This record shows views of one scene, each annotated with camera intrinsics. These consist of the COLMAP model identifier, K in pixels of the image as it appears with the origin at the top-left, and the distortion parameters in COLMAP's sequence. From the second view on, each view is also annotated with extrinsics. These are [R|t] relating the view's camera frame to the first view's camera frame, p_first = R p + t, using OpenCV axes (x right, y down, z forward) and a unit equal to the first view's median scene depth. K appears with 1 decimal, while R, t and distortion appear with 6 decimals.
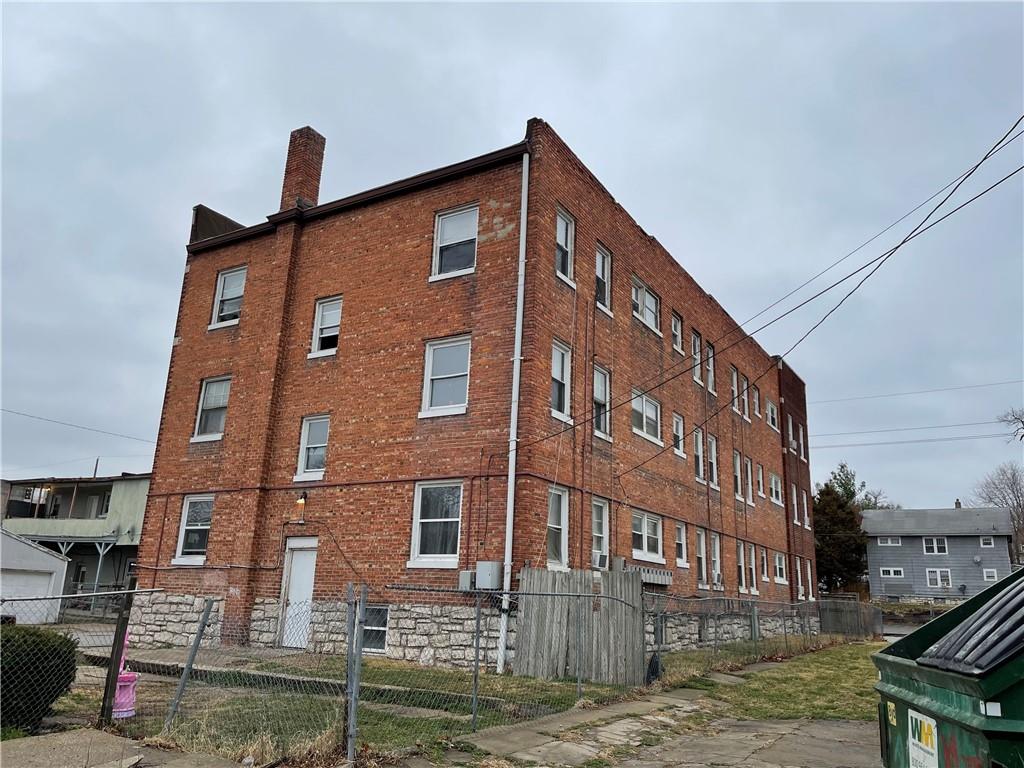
lens RADIAL K [[784.6, 0, 506.6], [0, 784.6, 385.6], [0, 0, 1]] dist [0.052946, -0.063185]
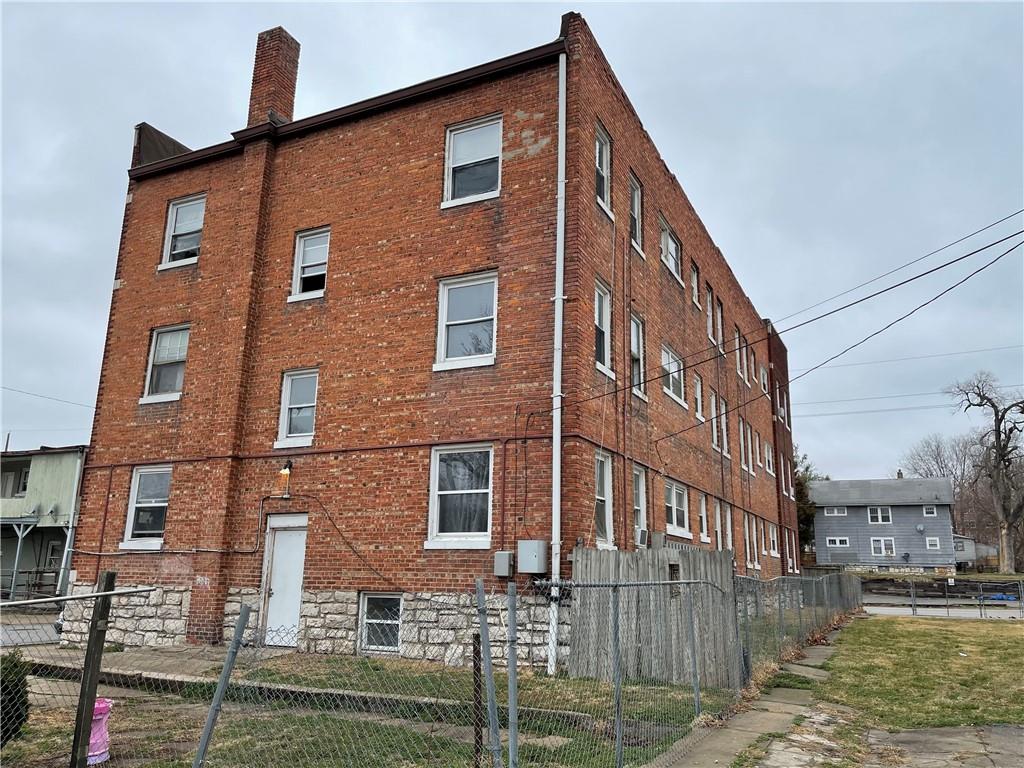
lens RADIAL K [[784.6, 0, 511.8], [0, 784.6, 389.9], [0, 0, 1]] dist [0.052946, -0.063185]
pose [[0.995543, 0.001684, 0.094293, -0.095797], [-0.005037, 0.999363, 0.035333, 0.028281], [-0.094173, -0.035650, 0.994917, 0.143936]]
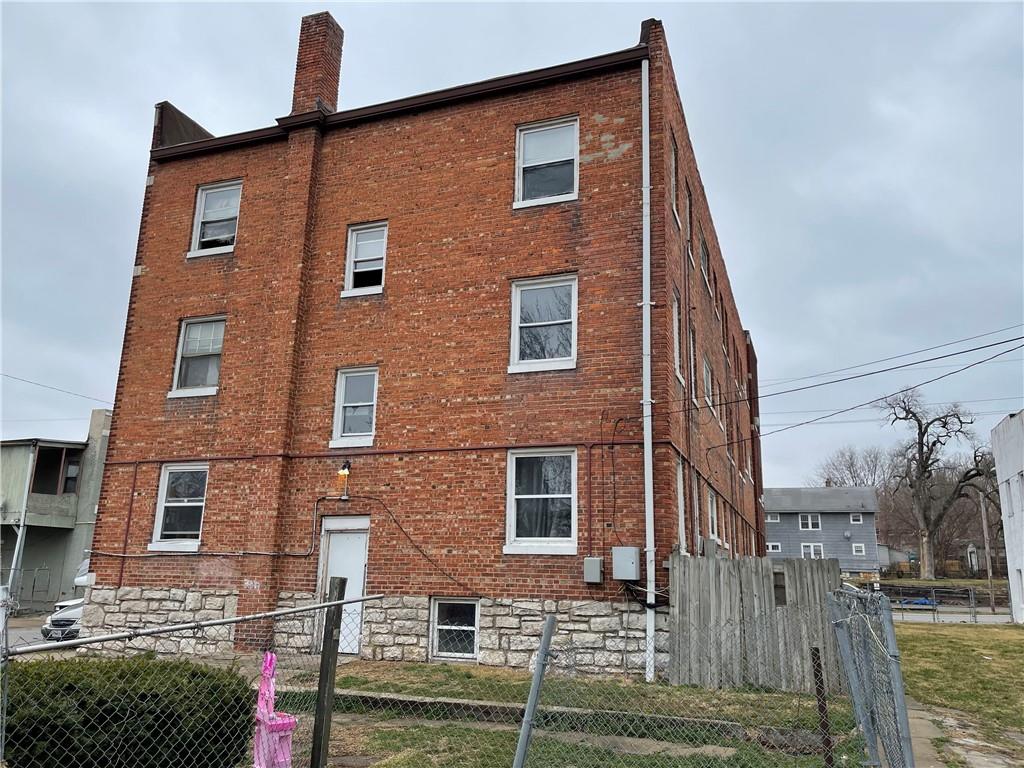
lens RADIAL K [[784.6, 0, 505.5], [0, 784.6, 391.3], [0, 0, 1]] dist [0.052946, -0.063185]
pose [[0.981278, 0.029468, 0.190331, -0.240912], [-0.036186, 0.998835, 0.031914, 0.030859], [-0.189169, -0.038204, 0.981201, 0.173188]]
